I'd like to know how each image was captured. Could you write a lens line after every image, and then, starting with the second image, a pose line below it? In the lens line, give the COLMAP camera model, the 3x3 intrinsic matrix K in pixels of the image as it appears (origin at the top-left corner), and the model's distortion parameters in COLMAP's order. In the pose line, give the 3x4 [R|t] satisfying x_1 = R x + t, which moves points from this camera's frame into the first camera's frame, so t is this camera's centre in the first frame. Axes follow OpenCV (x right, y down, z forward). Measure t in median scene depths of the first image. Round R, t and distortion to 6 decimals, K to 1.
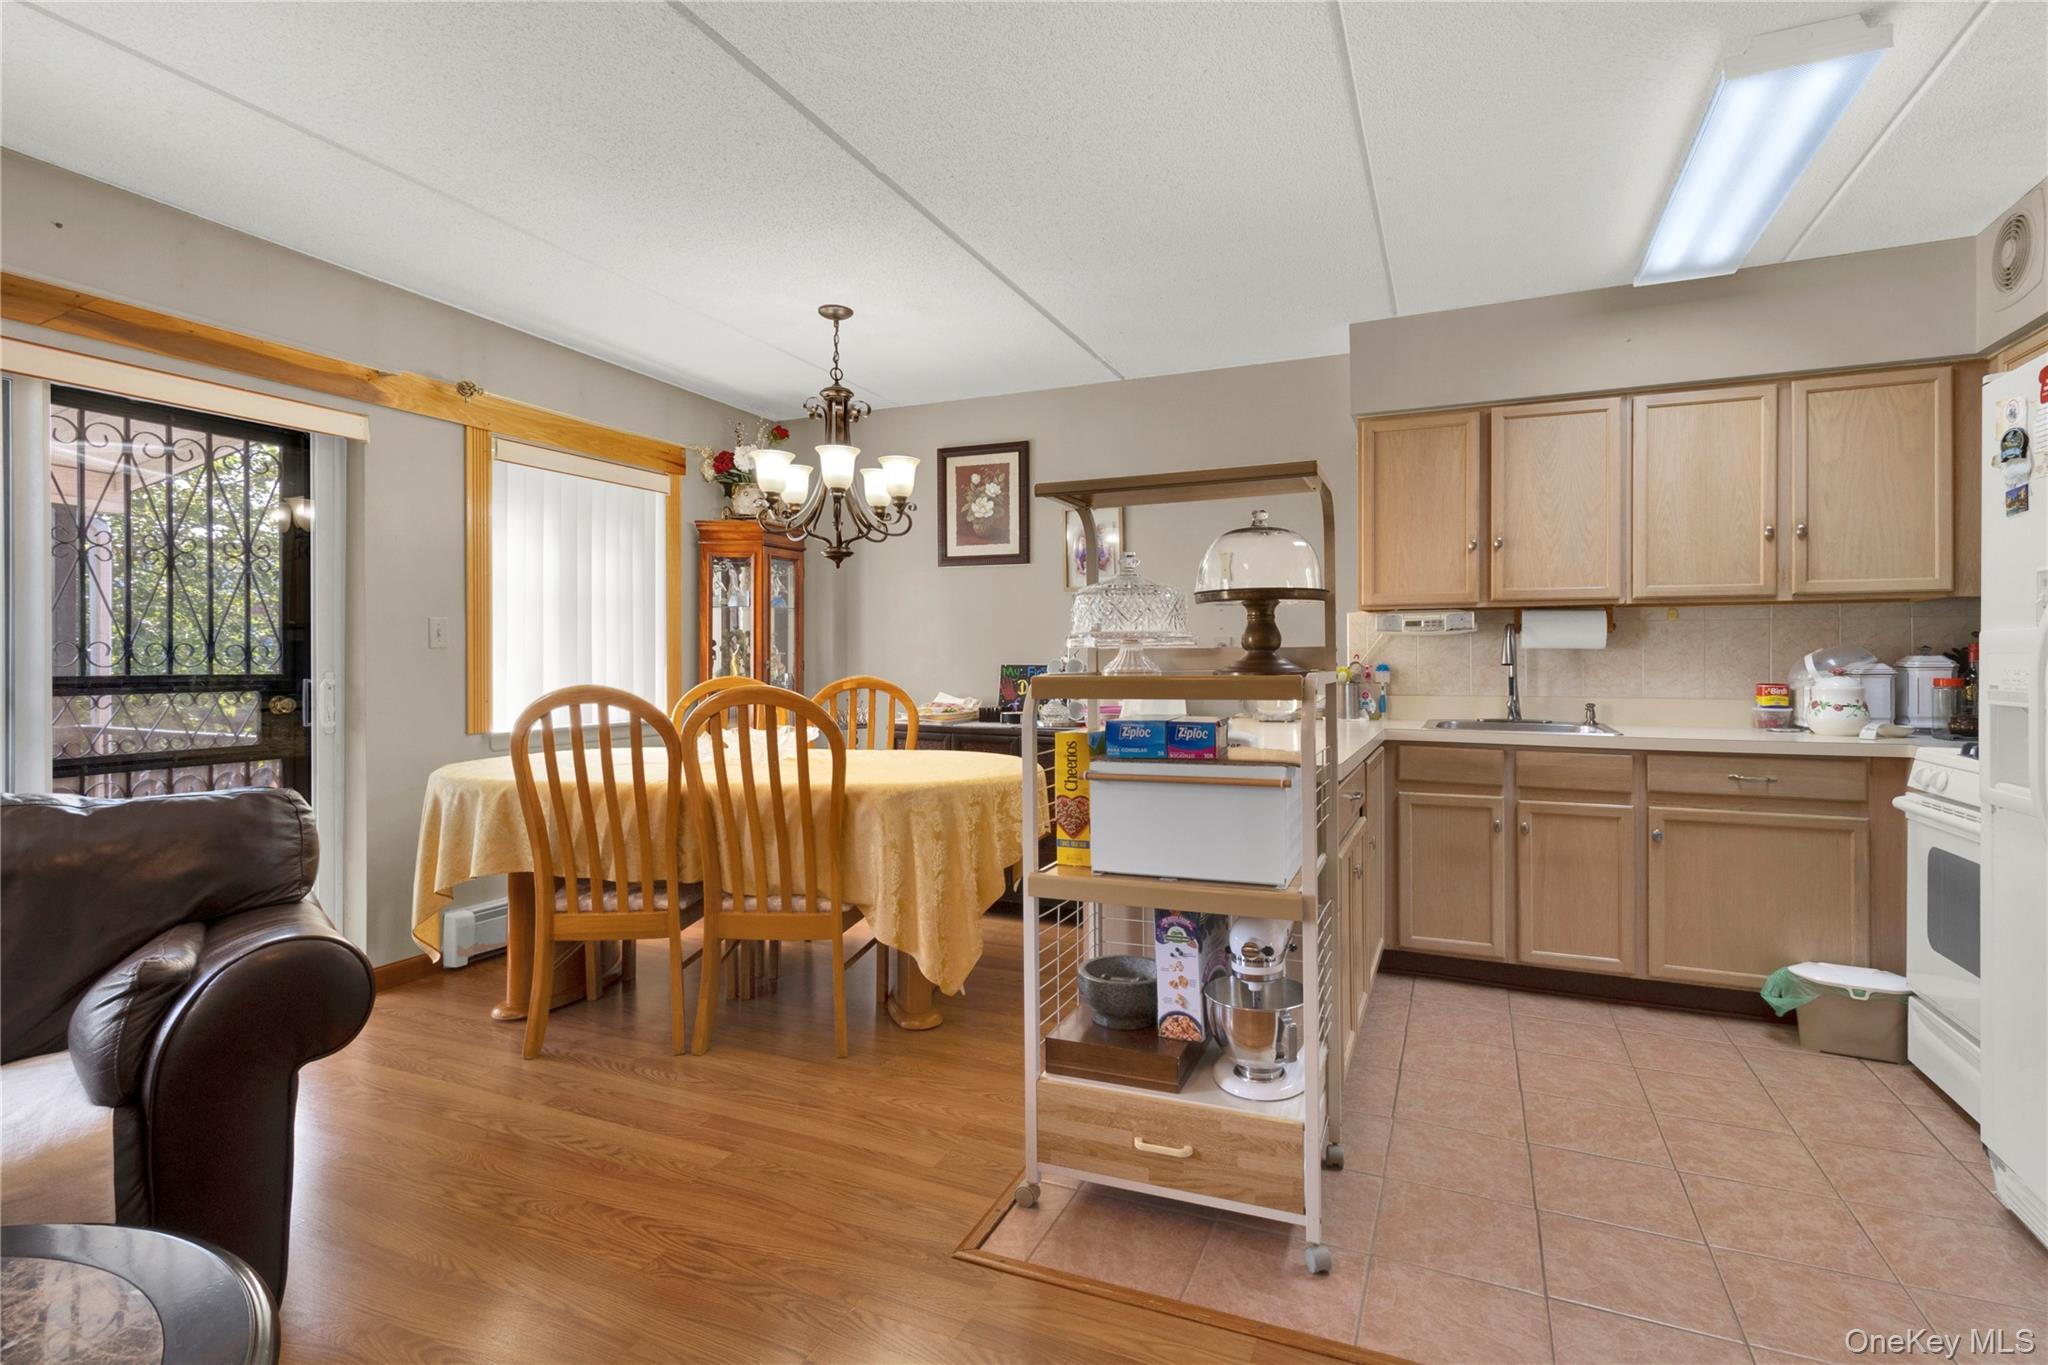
lens RADIAL K [[960.7, 0, 1045.6], [0, 960.7, 672.5], [0, 0, 1]] dist [0.000682, 0.000420]
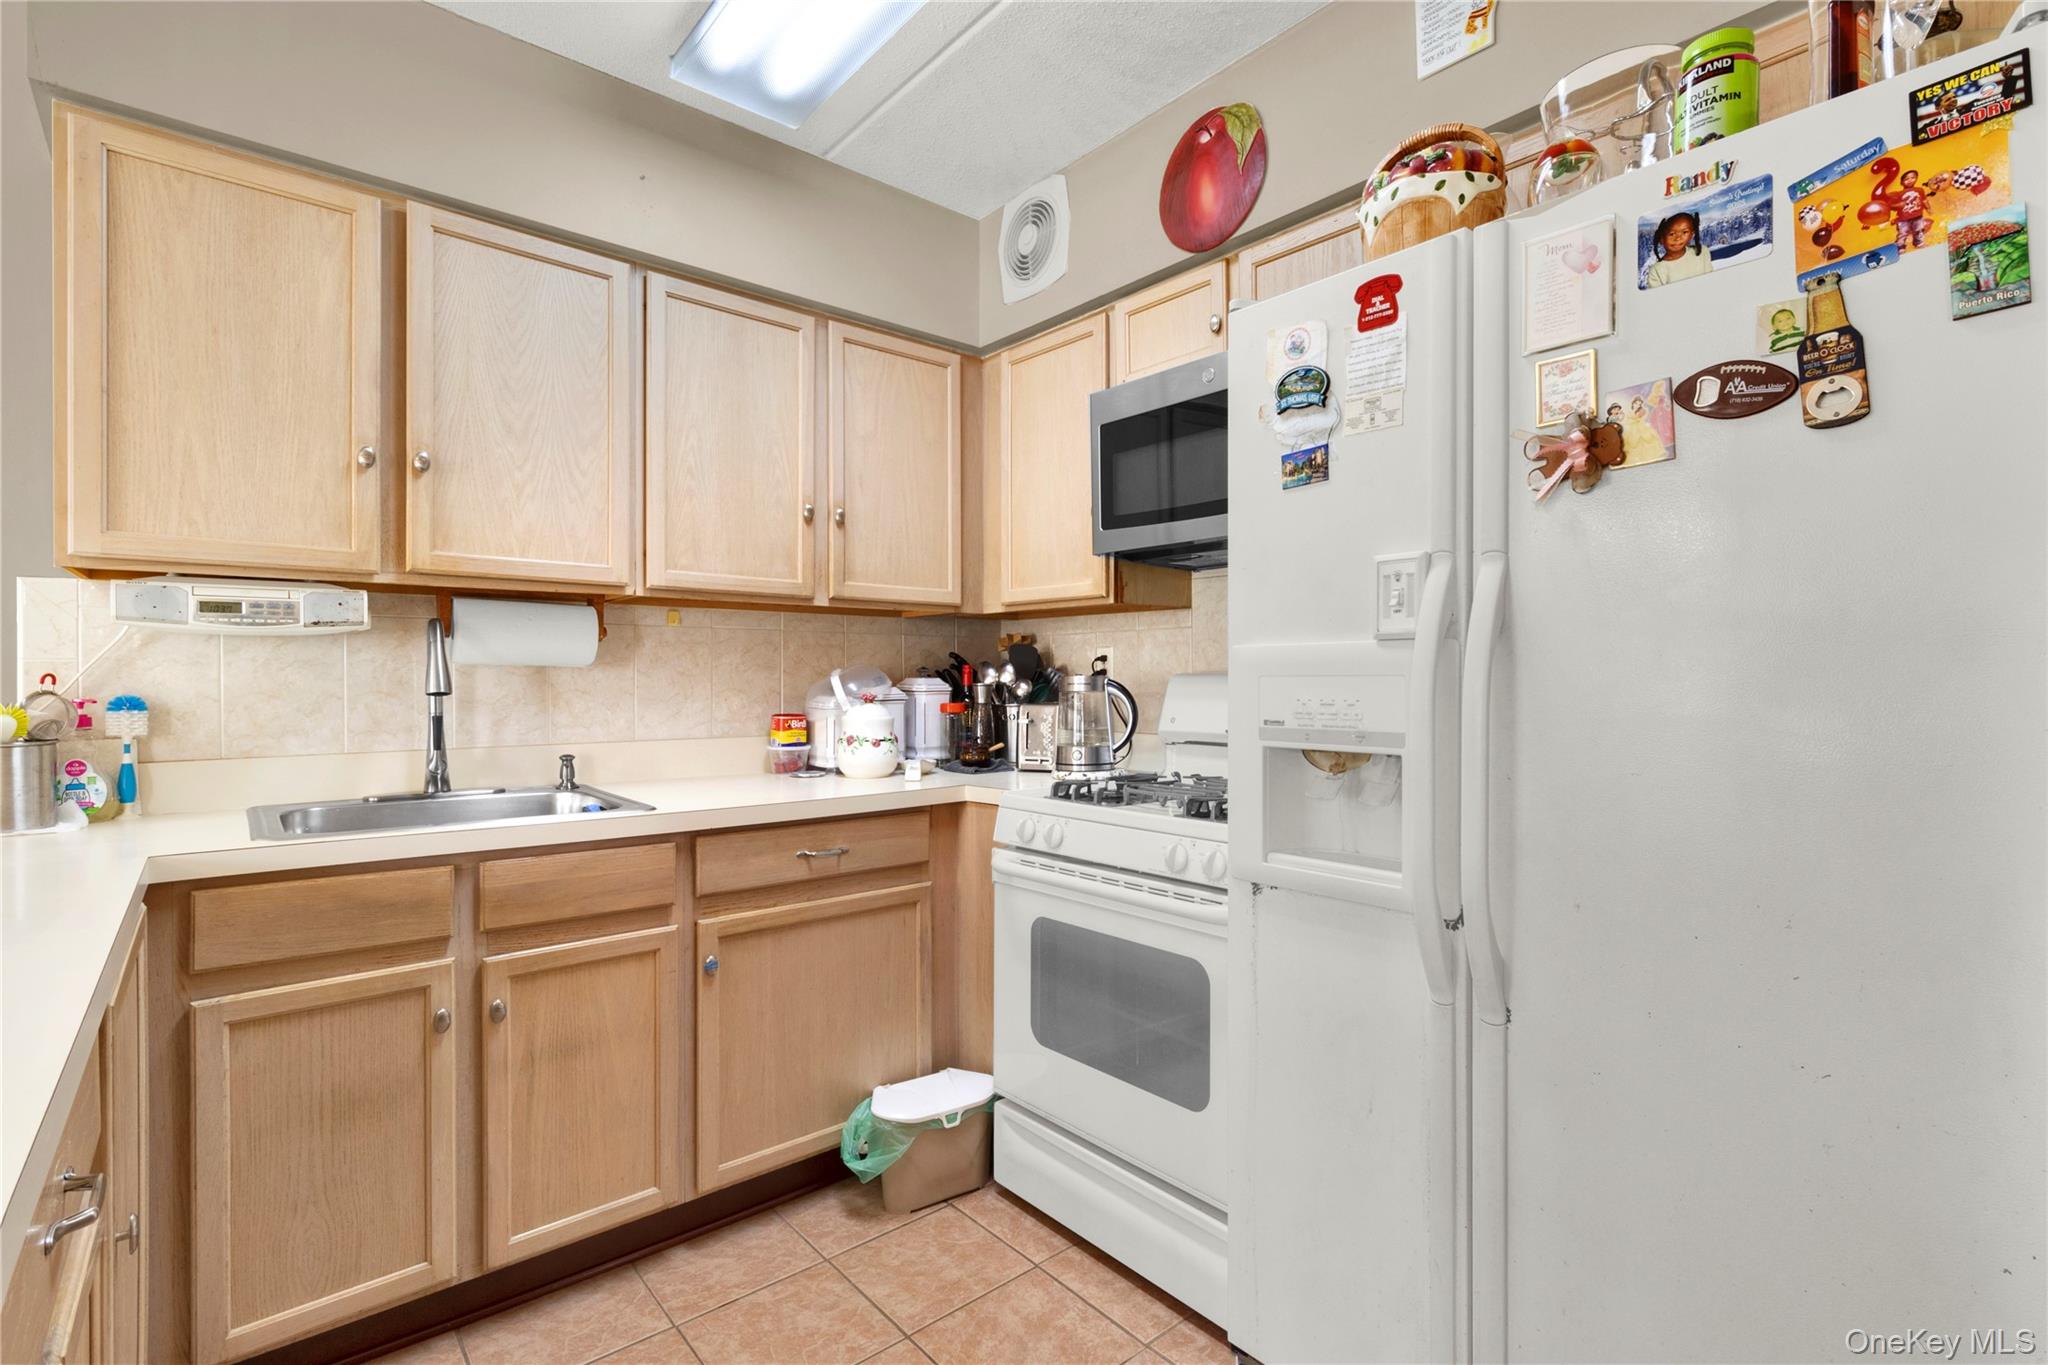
lens RADIAL K [[960.7, 0, 1045.6], [0, 960.7, 672.5], [0, 0, 1]] dist [0.000682, 0.000420]
pose [[0.430474, 0.005993, 0.902583, 0.157148], [0.013566, 0.999822, -0.013108, -0.009379], [-0.902501, 0.017887, 0.430316, 0.507865]]
